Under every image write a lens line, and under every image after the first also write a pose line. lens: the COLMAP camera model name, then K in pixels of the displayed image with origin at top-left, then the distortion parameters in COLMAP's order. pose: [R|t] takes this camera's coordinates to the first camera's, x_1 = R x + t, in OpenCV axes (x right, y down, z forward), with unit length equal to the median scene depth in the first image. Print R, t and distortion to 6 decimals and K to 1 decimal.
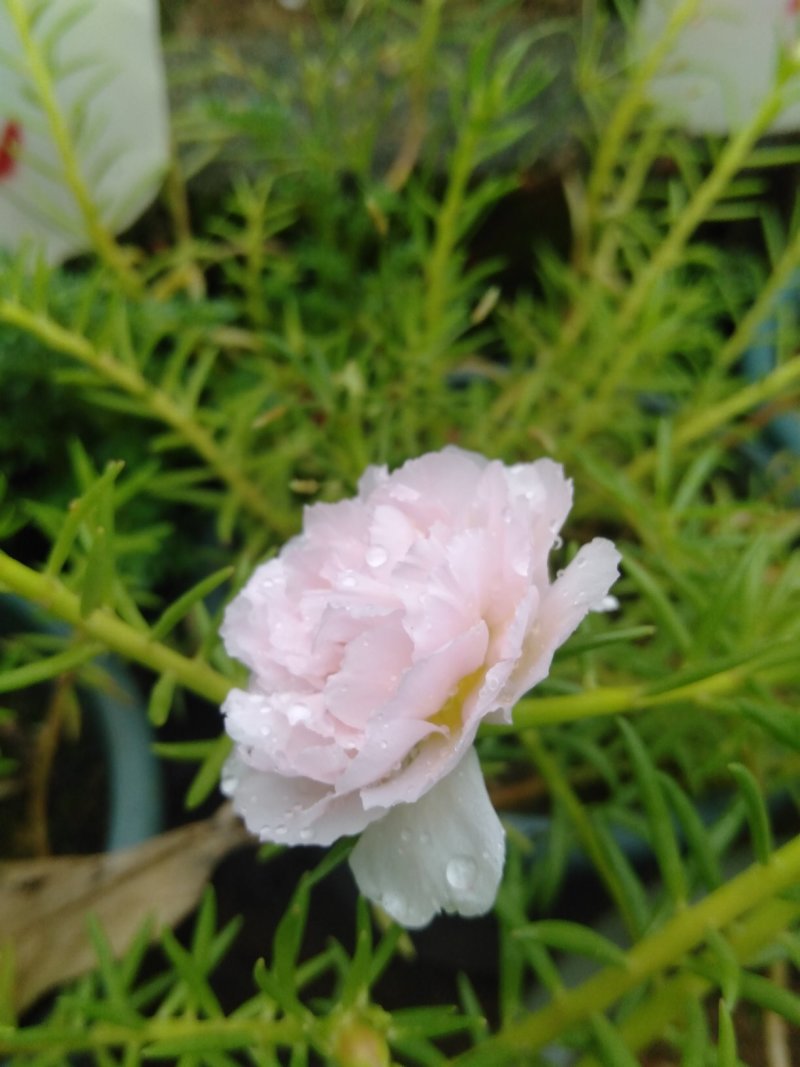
lens RADIAL K [[1111.2, 0, 421.4], [0, 1111.2, 489.4], [0, 0, 1]] dist [0.016643, -0.240802]
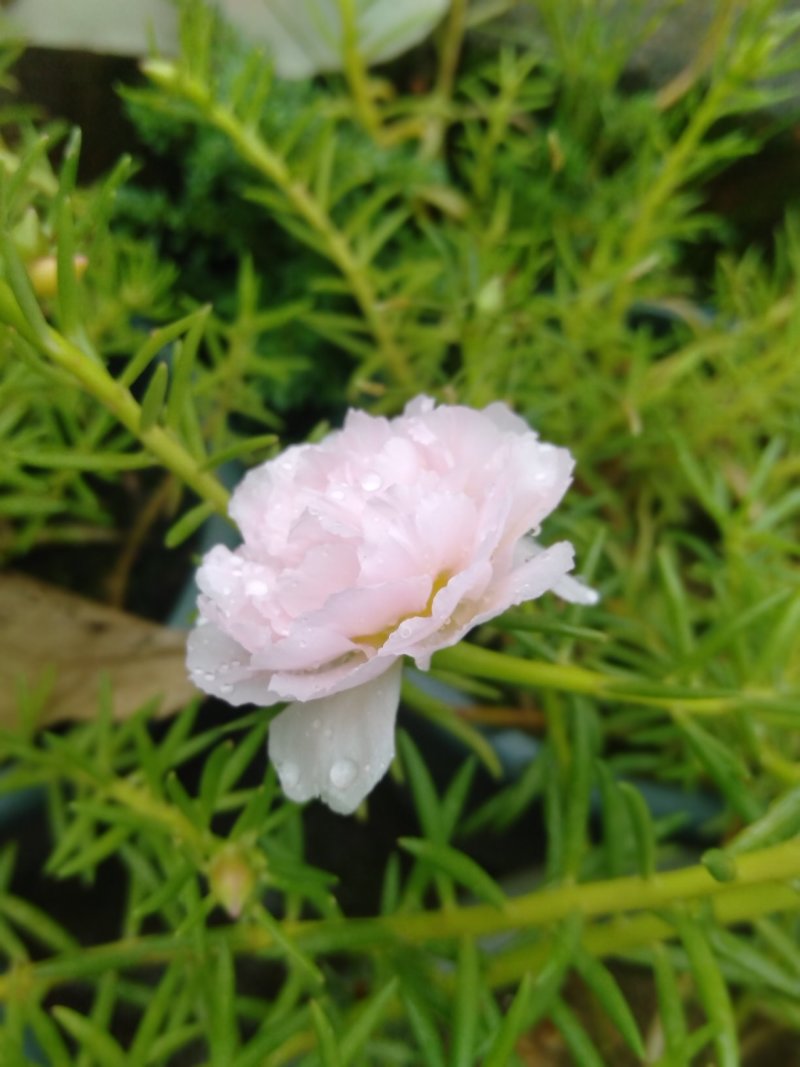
lens RADIAL K [[1115.6, 0, 432.6], [0, 1115.6, 532.1], [0, 0, 1]] dist [0.014400, -0.232294]
pose [[0.921863, 0.364031, -0.132856, 0.162265], [-0.338874, 0.923590, 0.179295, -0.099835], [0.187973, -0.120264, 0.974783, -0.044571]]
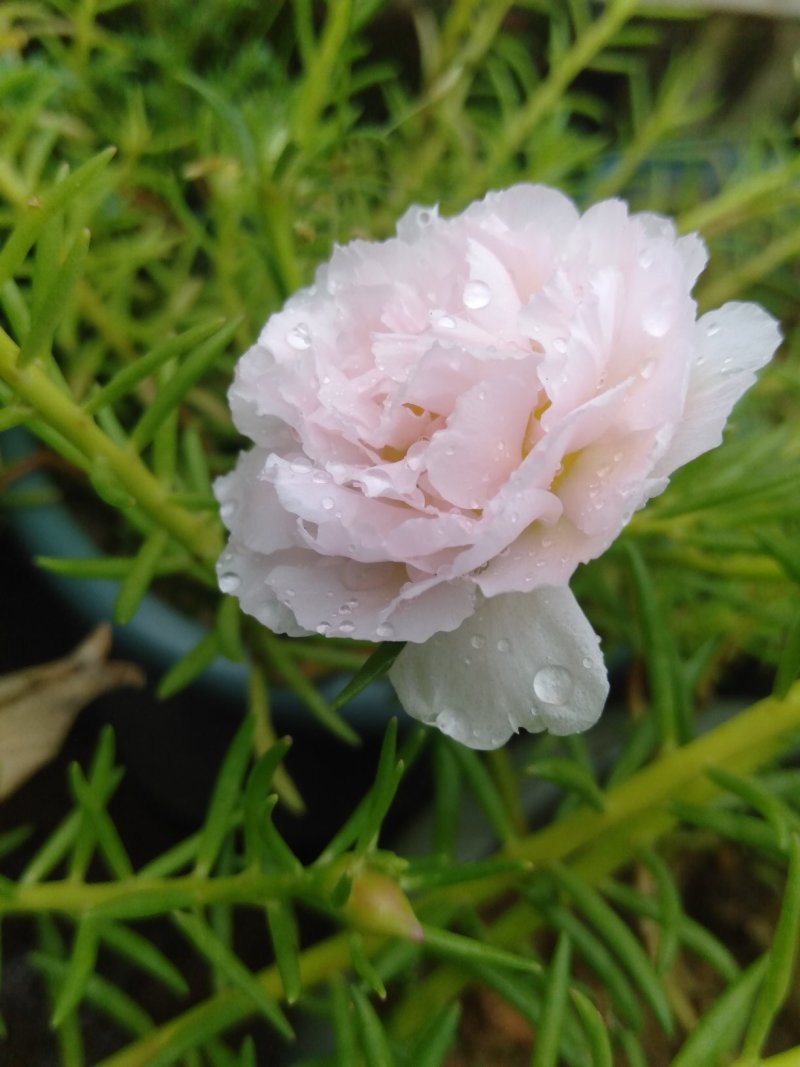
lens RADIAL K [[1102.0, 0, 415.3], [0, 1102.0, 531.4], [0, 0, 1]] dist [0.069905, -0.272905]
pose [[0.968445, 0.055674, 0.242930, -0.244580], [-0.087091, 0.988878, 0.120564, 0.125183], [-0.233515, -0.137916, 0.962523, 0.214357]]
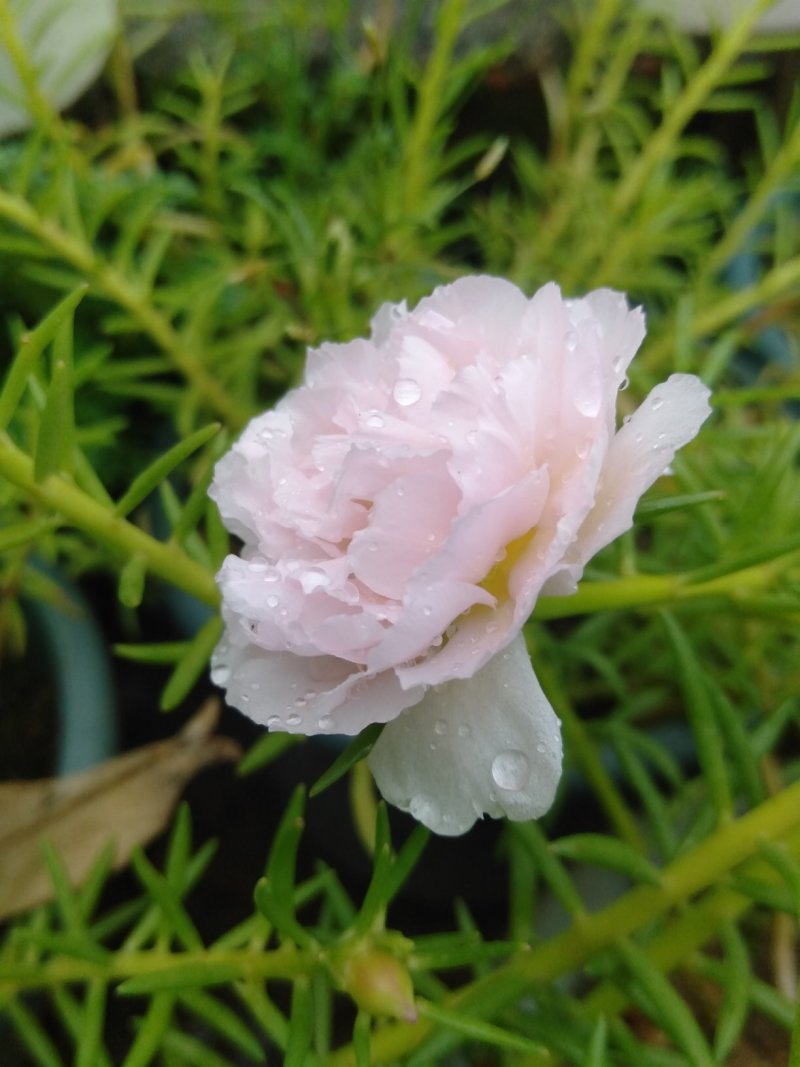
lens RADIAL K [[1102.0, 0, 415.3], [0, 1102.0, 531.4], [0, 0, 1]] dist [0.069905, -0.272905]
pose [[0.998793, 0.007060, 0.048609, -0.068330], [-0.011277, 0.996143, 0.087019, 0.084644], [-0.047807, -0.087462, 0.995020, 0.170651]]
